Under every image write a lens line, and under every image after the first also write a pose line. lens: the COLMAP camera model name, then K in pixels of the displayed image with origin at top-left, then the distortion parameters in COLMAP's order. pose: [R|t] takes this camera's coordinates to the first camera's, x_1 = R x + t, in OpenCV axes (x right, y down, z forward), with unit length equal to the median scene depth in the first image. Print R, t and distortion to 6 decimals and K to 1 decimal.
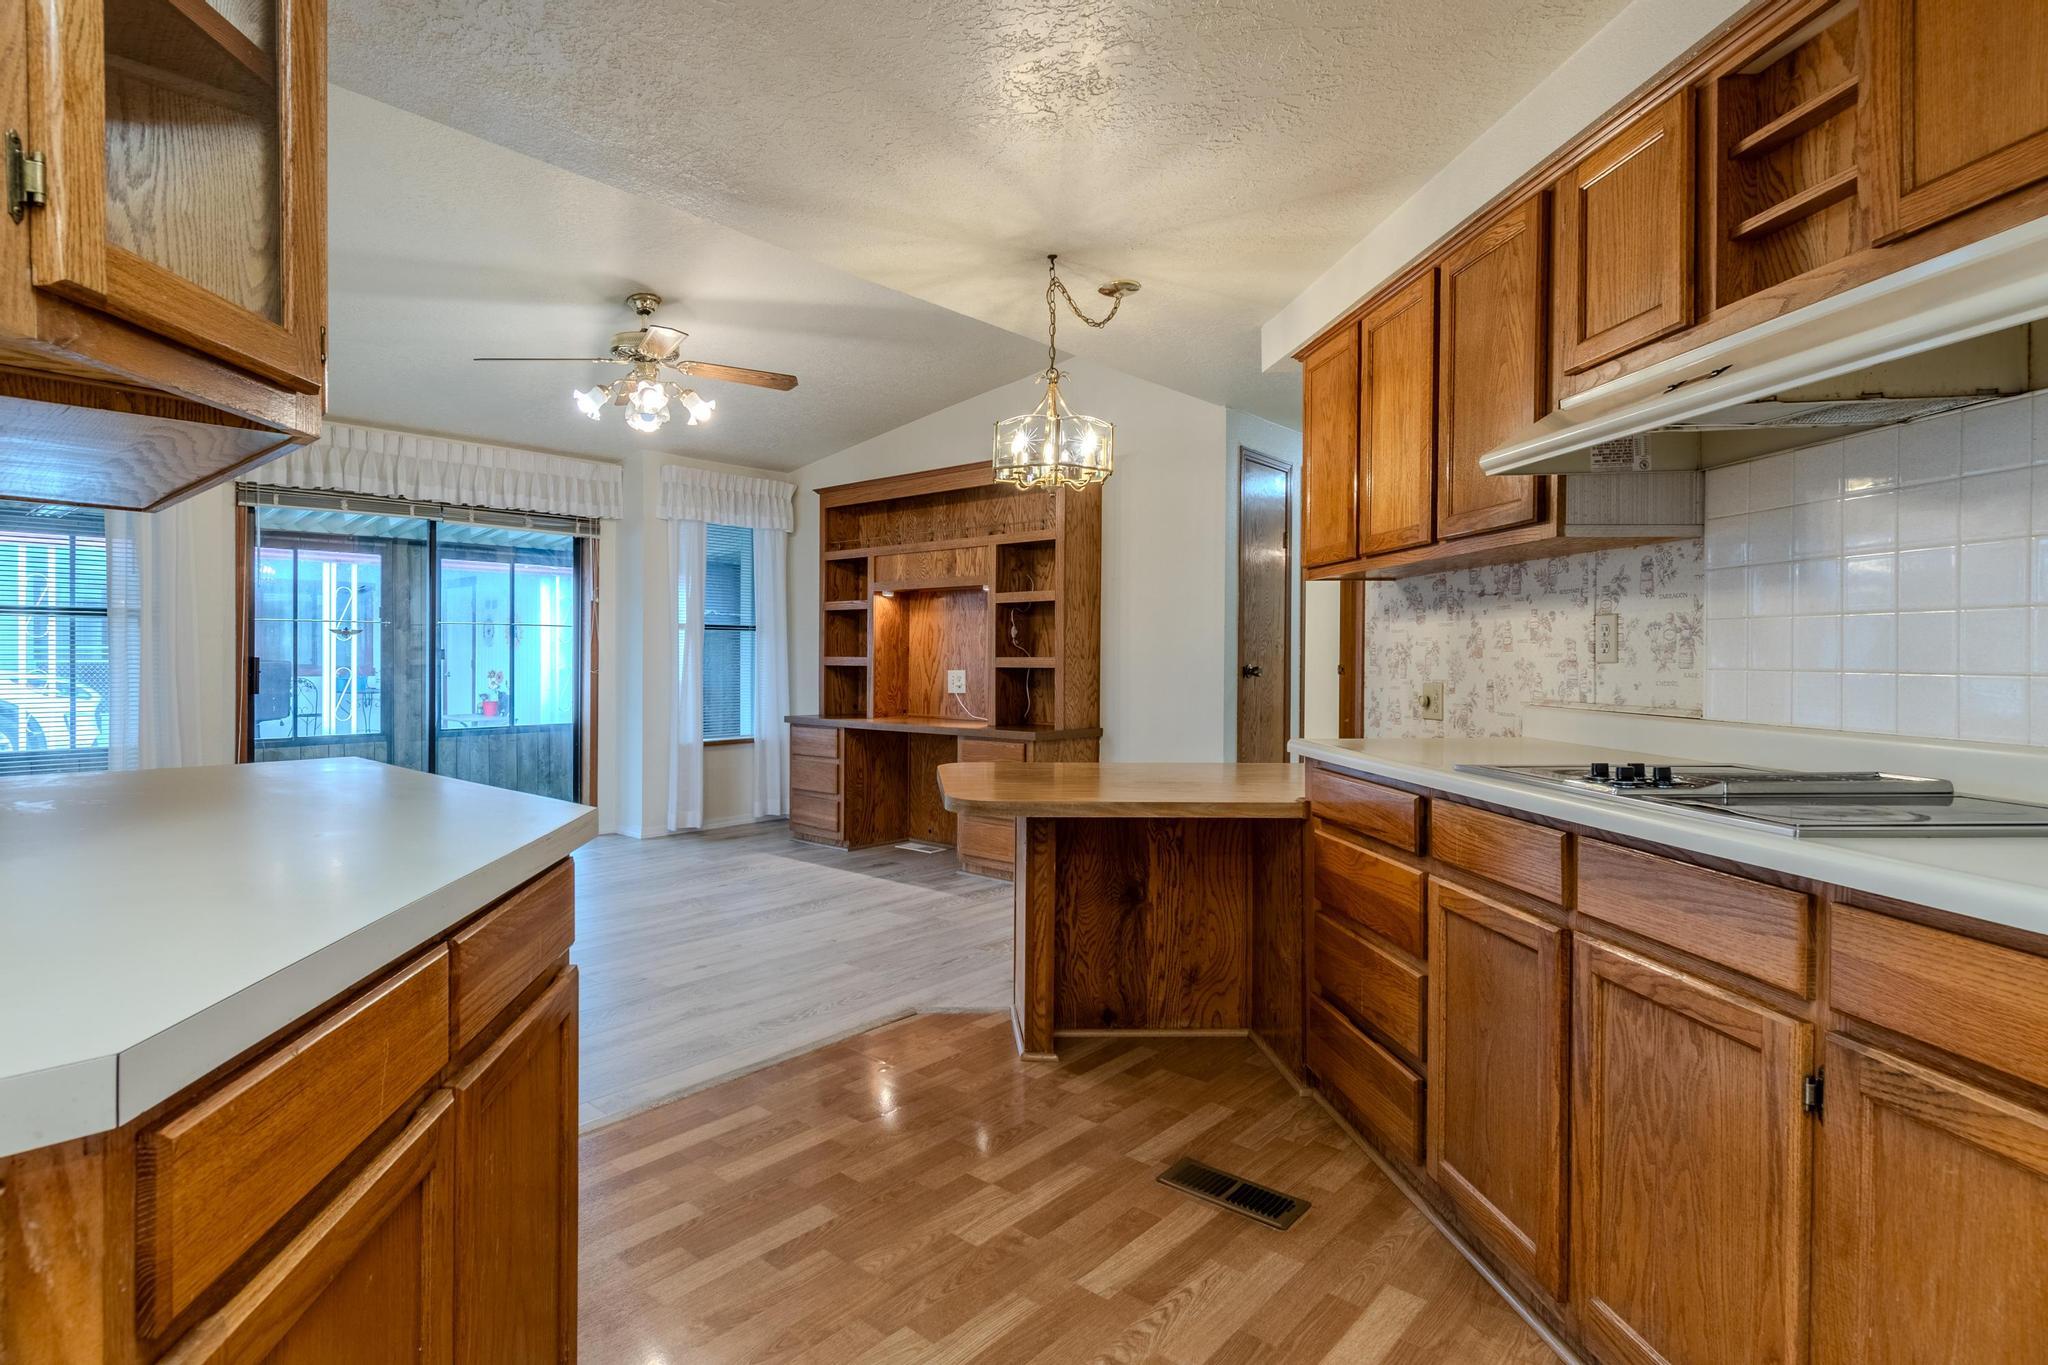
lens RADIAL K [[1046.8, 0, 912.6], [0, 1046.8, 661.6], [0, 0, 1]] dist [0.001172, -0.001041]
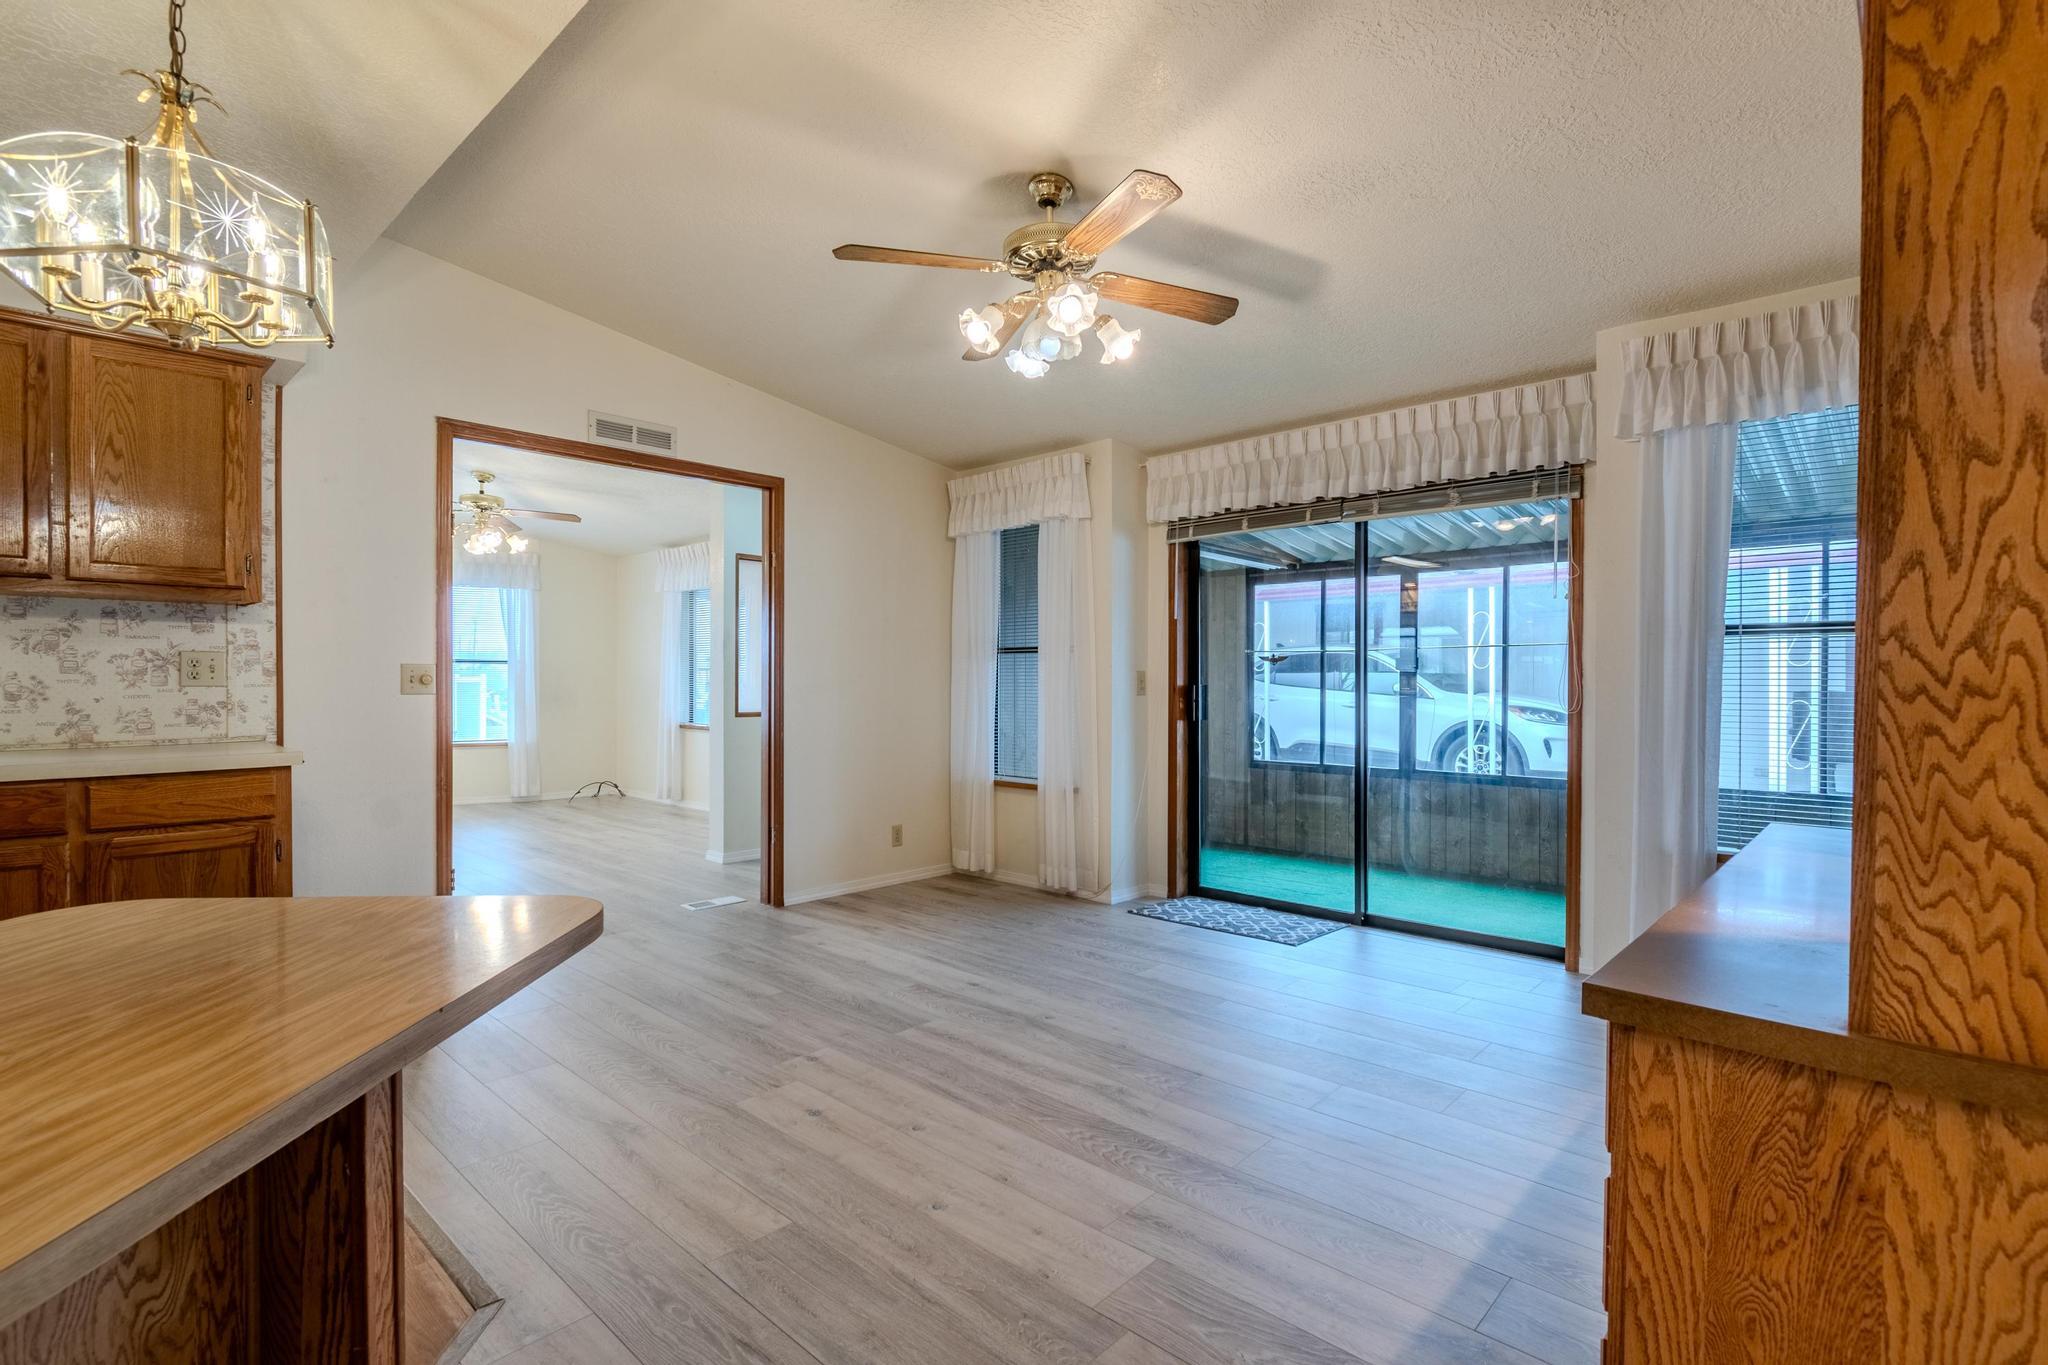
lens RADIAL K [[974.2, 0, 983.9], [0, 974.2, 682.7], [0, 0, 1]] dist [0.000946, -0.000159]
pose [[-0.022705, -0.003594, -0.999736, 0.720224], [-0.006133, 0.999975, -0.003456, -0.011193], [0.999723, 0.006053, -0.022727, 1.719432]]
